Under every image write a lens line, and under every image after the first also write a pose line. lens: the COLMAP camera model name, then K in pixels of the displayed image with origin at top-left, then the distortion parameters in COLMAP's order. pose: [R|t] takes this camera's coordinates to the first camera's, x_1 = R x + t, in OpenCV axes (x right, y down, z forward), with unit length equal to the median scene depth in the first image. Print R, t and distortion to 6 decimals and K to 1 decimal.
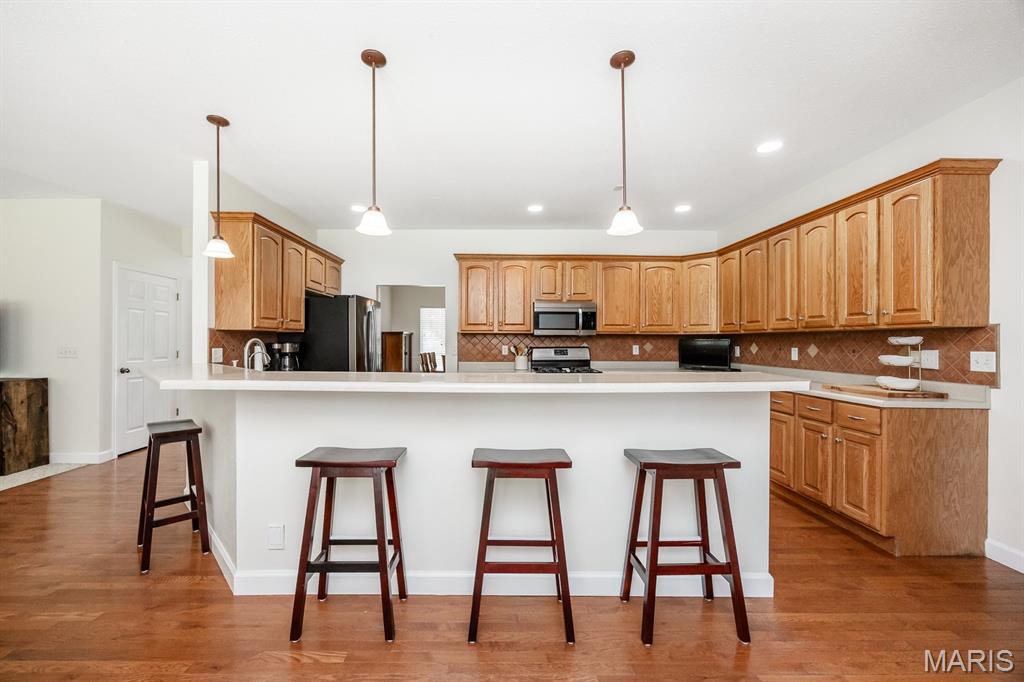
lens RADIAL K [[406.2, 0, 515.2], [0, 406.2, 340.6], [0, 0, 1]] dist [0.000120, 0.000113]
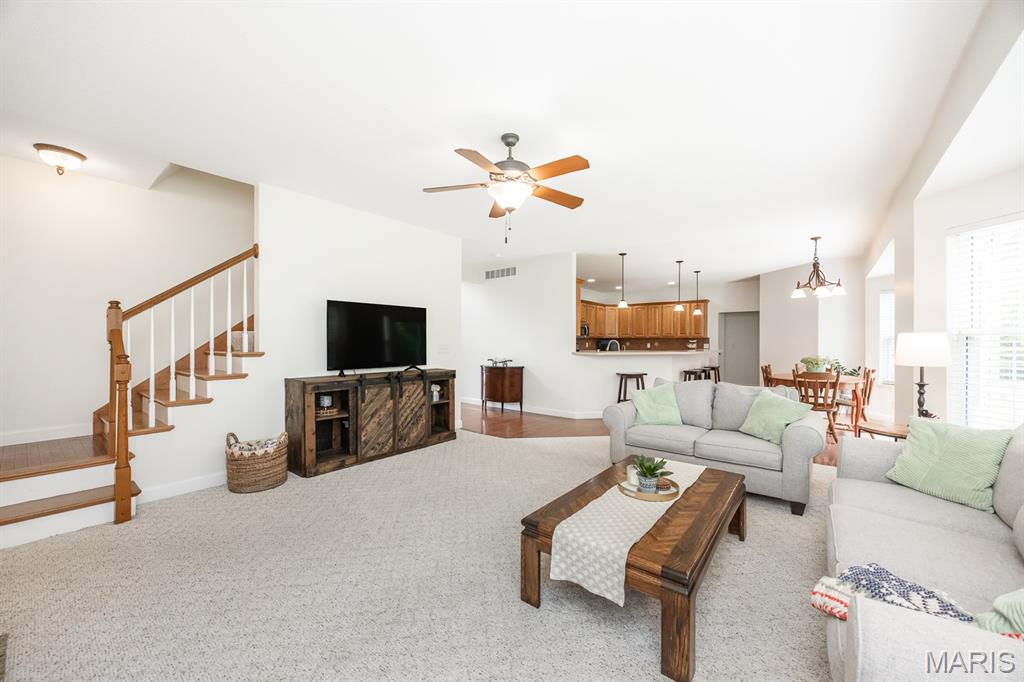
lens RADIAL K [[406.2, 0, 515.2], [0, 406.2, 340.6], [0, 0, 1]] dist [0.000120, 0.000113]
pose [[0.633359, -0.000124, 0.773858, -2.080337], [-0.003349, 0.999990, 0.002901, -0.006455], [-0.773851, -0.004429, 0.633352, -0.097606]]
